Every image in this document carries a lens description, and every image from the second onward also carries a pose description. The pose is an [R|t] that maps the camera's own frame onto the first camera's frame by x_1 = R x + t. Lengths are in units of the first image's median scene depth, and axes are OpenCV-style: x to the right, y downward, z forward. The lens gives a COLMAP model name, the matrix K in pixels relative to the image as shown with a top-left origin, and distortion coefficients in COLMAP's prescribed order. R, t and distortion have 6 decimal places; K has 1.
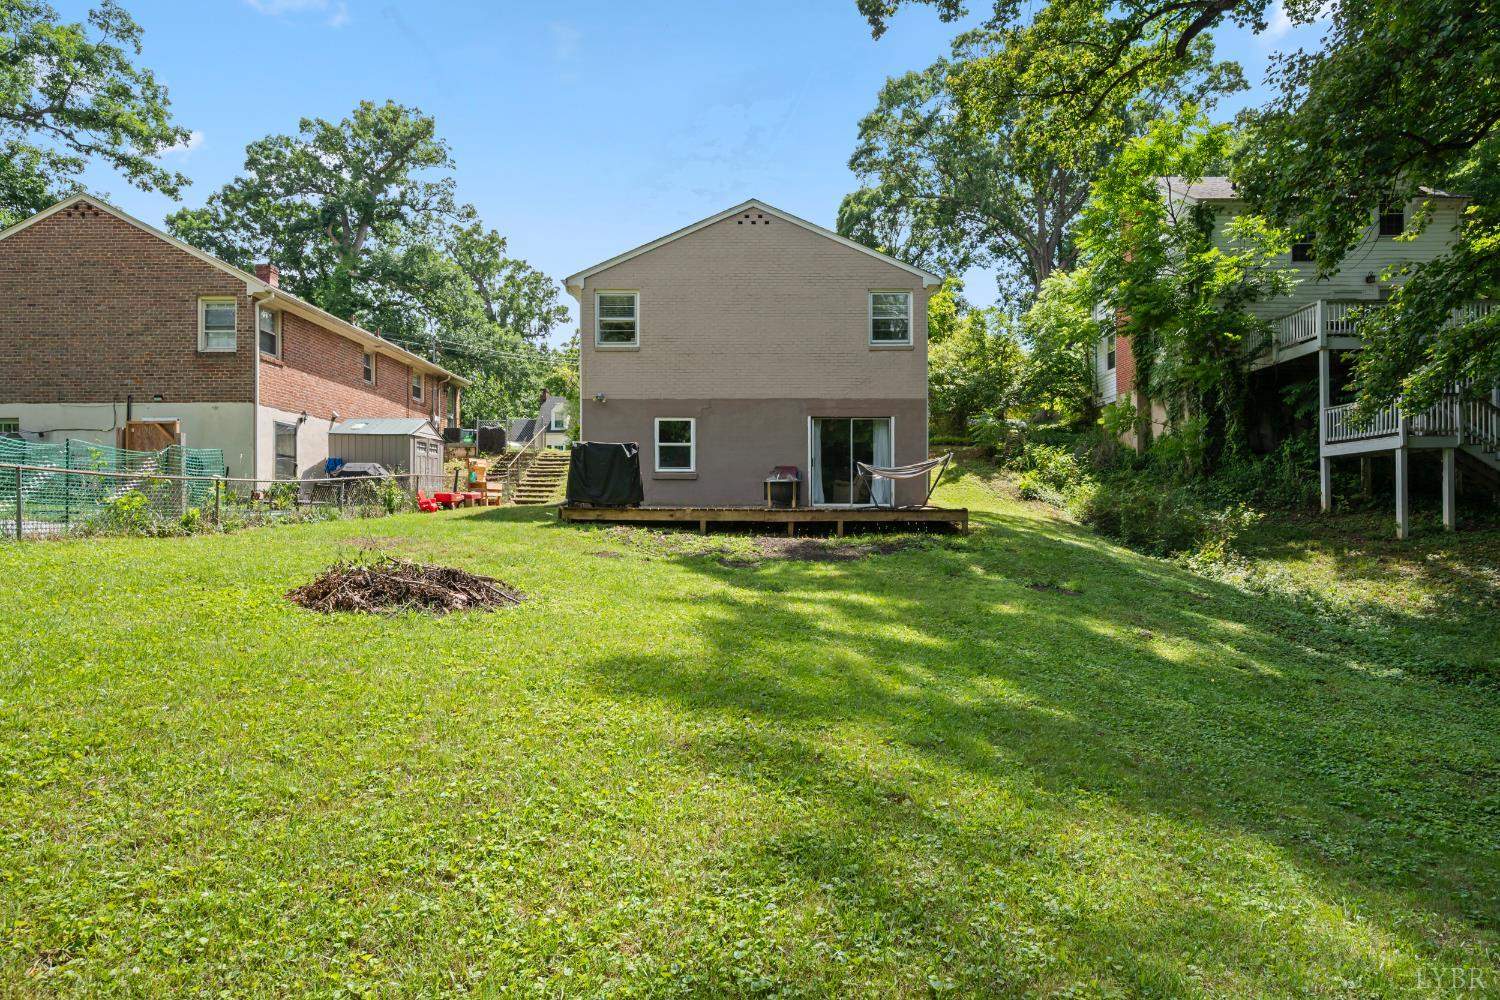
lens RADIAL K [[830.9, 0, 749.7], [0, 830.9, 505.7], [0, 0, 1]] dist [-0.004466, 0.000842]
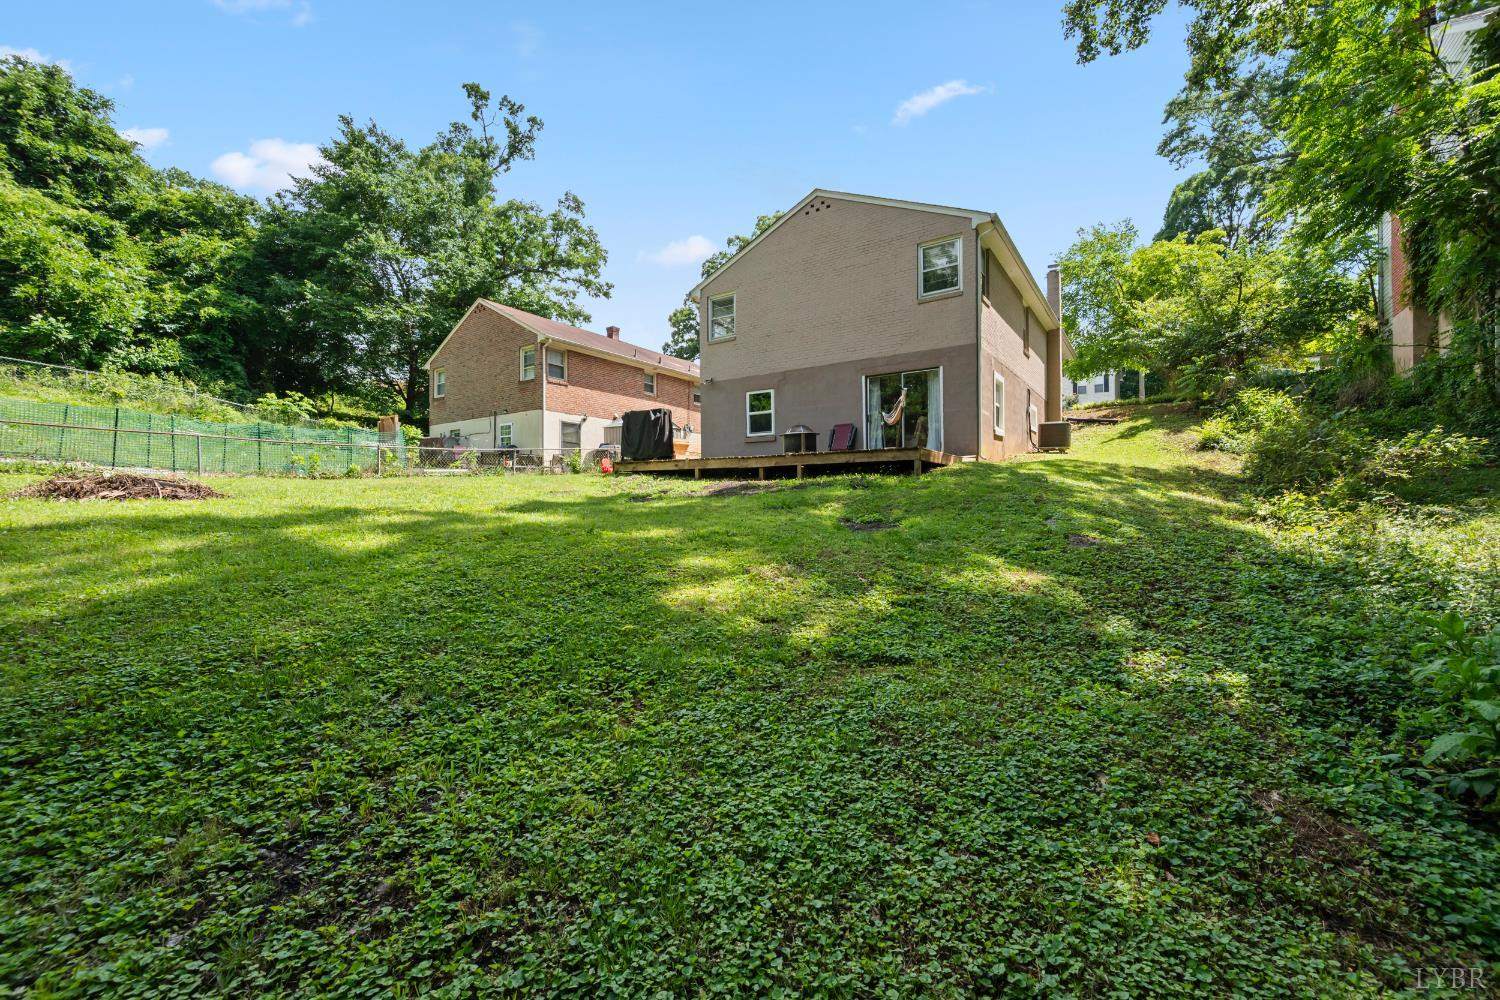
lens RADIAL K [[596.2, 0, 750.0], [0, 596.2, 500.9], [0, 0, 1]] dist [-0.001301, 0.000428]
pose [[0.827800, -0.002470, -0.561017, 0.376615], [0.011426, 0.999857, 0.012456, 0.042513], [0.560906, -0.016721, 0.827710, 0.268525]]
